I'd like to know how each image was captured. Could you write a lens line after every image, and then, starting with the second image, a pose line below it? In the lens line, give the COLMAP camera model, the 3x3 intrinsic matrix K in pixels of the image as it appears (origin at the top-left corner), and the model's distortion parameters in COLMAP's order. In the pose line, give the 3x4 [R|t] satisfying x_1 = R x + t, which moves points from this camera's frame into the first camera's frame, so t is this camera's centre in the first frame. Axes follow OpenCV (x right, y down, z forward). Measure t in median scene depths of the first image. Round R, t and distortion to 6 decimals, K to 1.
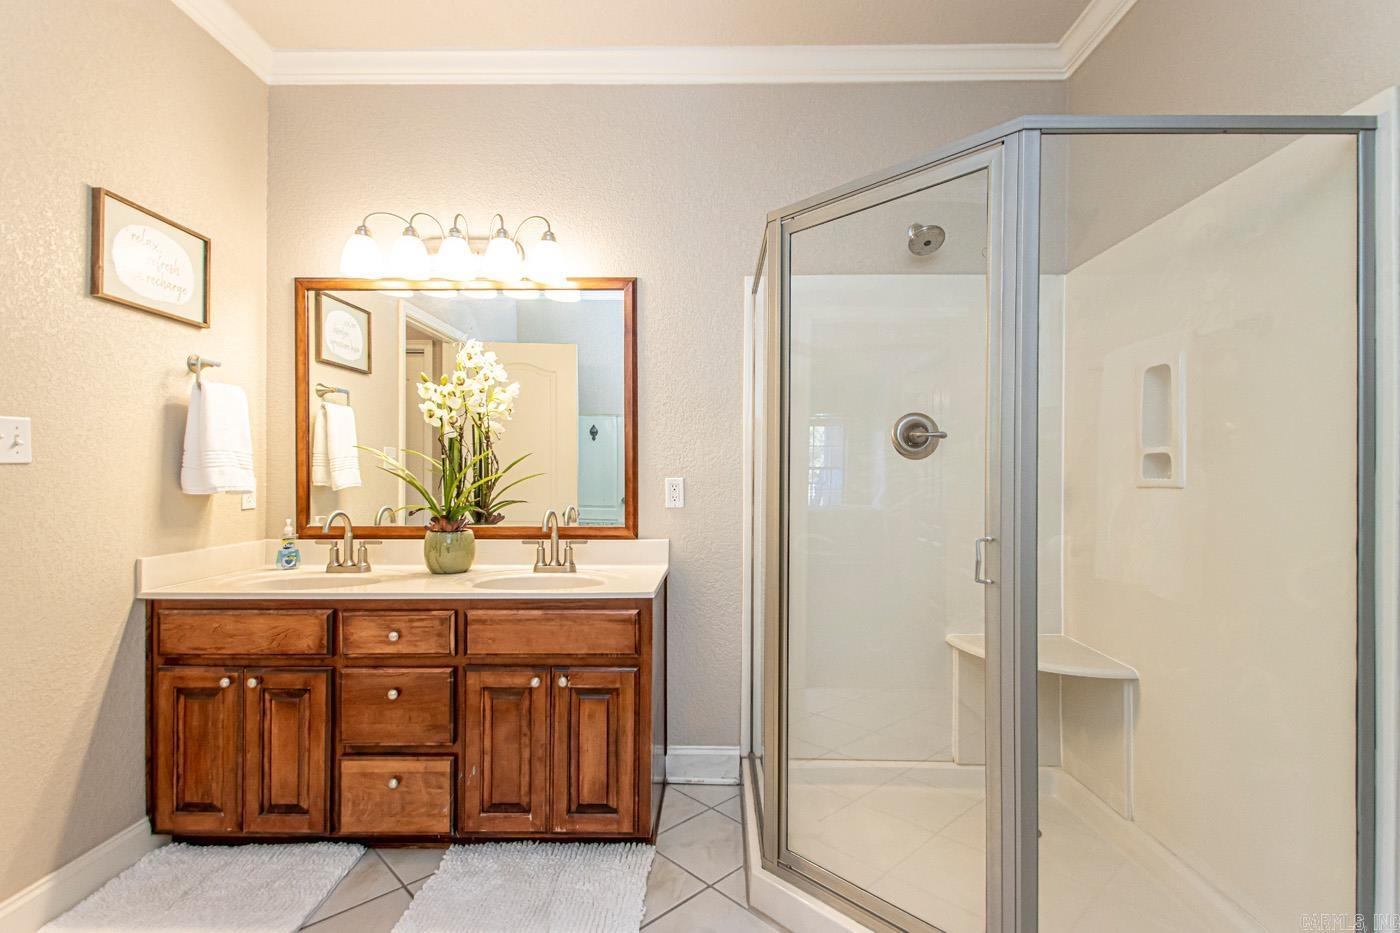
lens RADIAL K [[661.9, 0, 698.7], [0, 661.9, 467.0], [0, 0, 1]] dist [0.004124, -0.008843]
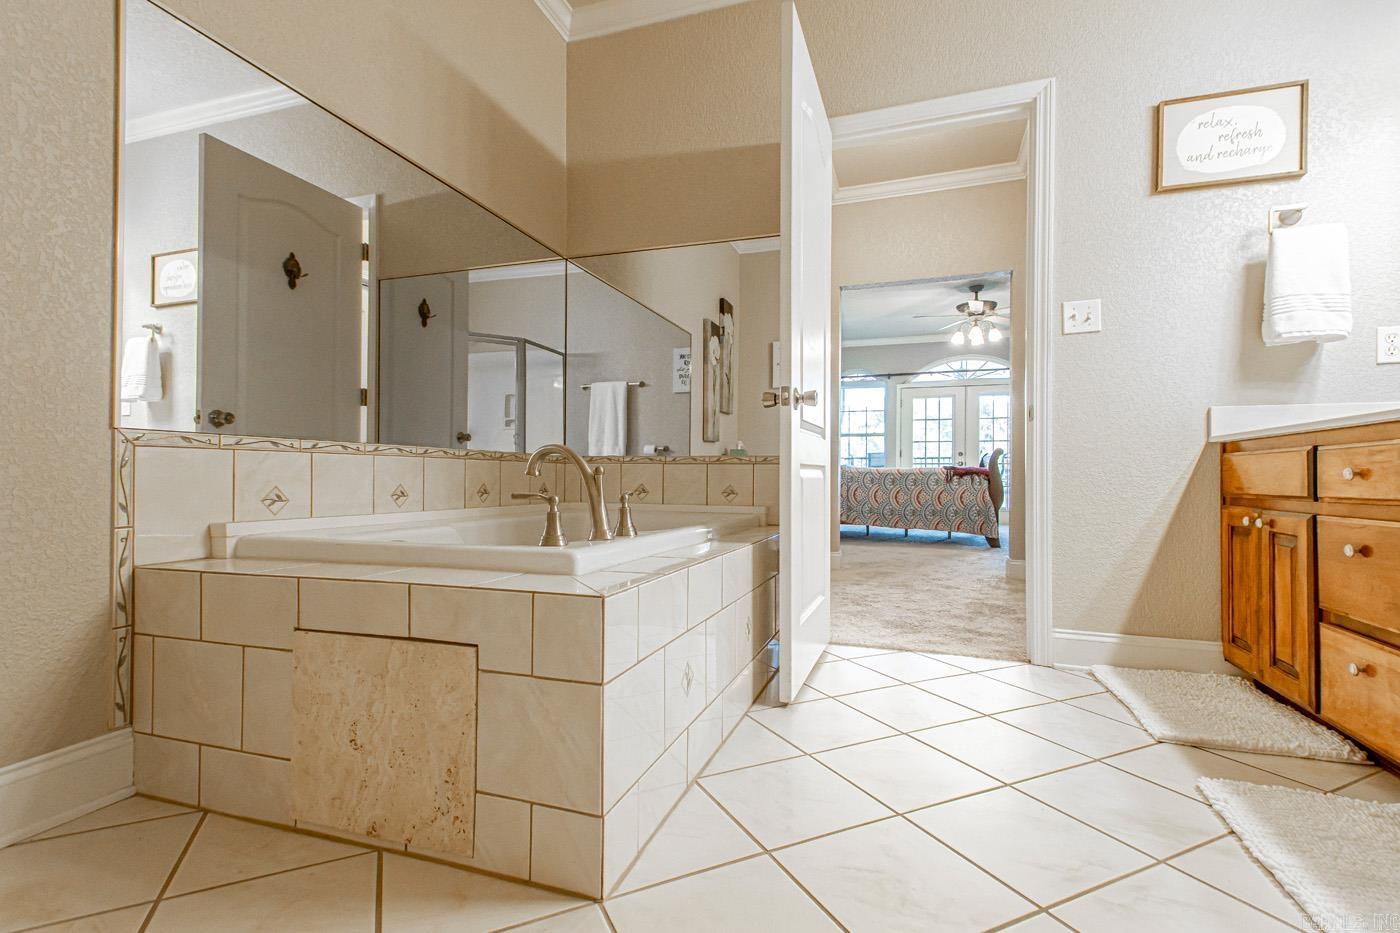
lens RADIAL K [[661.9, 0, 699.9], [0, 661.9, 475.3], [0, 0, 1]] dist [0.004124, -0.008843]
pose [[-0.318940, -0.007413, -0.947746, 0.488140], [0.010566, 0.999879, -0.011377, 0.255790], [0.947716, -0.013642, -0.318823, 0.530731]]
